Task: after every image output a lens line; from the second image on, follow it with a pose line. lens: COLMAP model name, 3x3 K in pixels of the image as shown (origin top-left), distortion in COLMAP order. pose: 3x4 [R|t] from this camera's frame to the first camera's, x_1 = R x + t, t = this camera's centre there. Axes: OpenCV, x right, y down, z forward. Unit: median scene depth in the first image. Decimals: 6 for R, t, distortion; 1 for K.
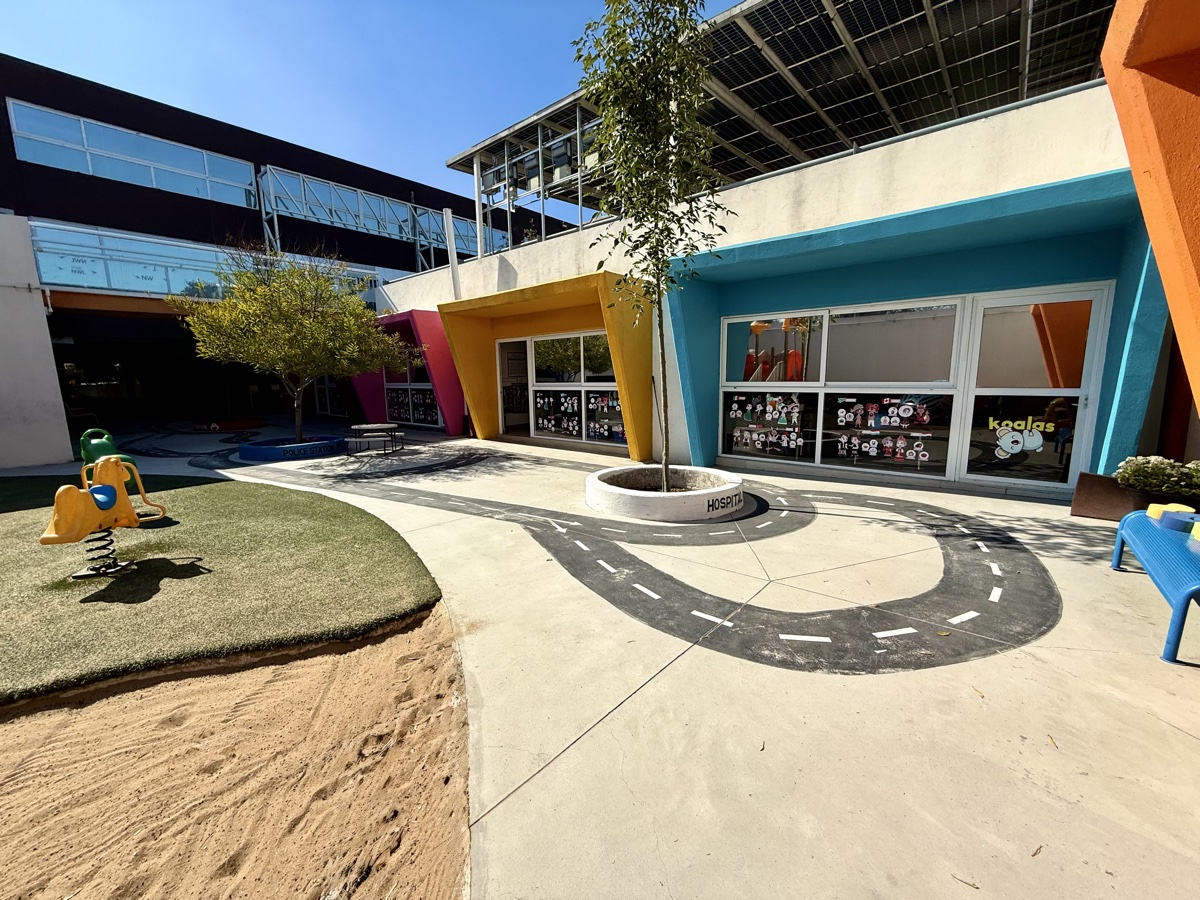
lens RADIAL K [[482.0, 0, 600.0], [0, 482.0, 450.0], [0, 0, 1]] dist [-0.000693, -0.000184]
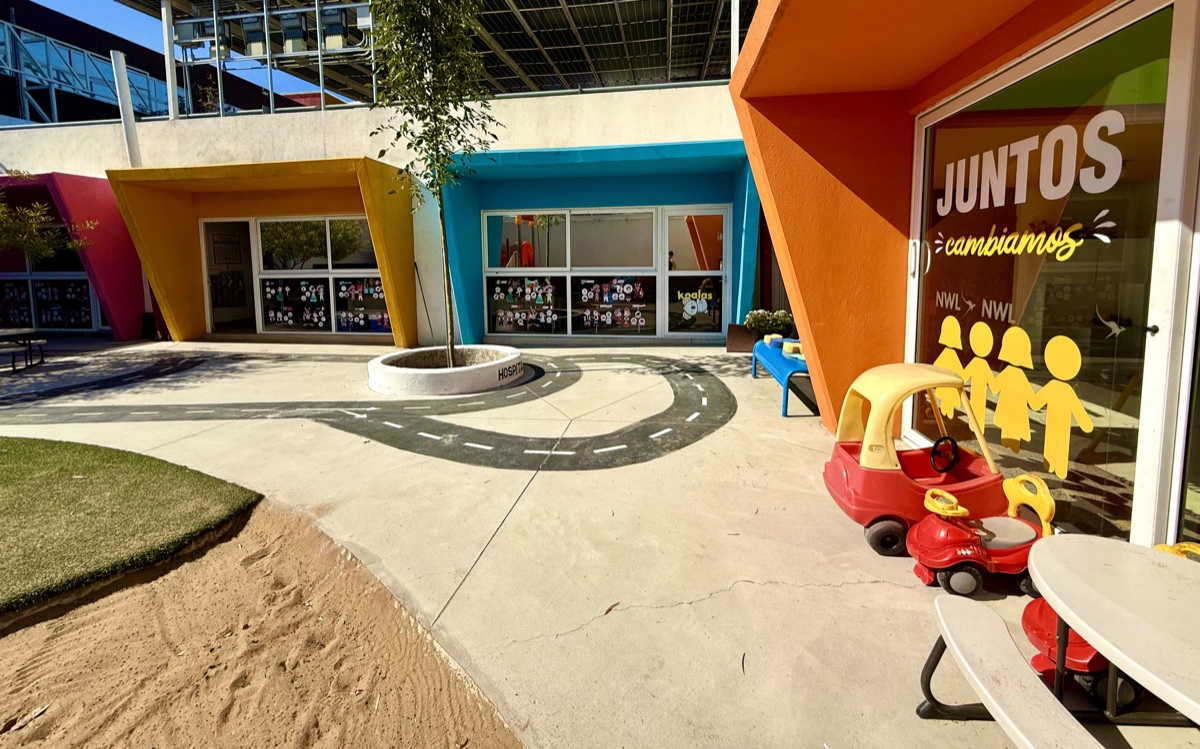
lens RADIAL K [[495.1, 0, 598.9], [0, 495.1, 301.4], [0, 0, 1]] dist [-0.000849, 0.000025]
pose [[0.840394, -0.036818, 0.540723, -0.157970], [0.081555, 0.994920, -0.059009, 0.025453], [-0.535804, 0.093690, 0.839128, -0.090320]]
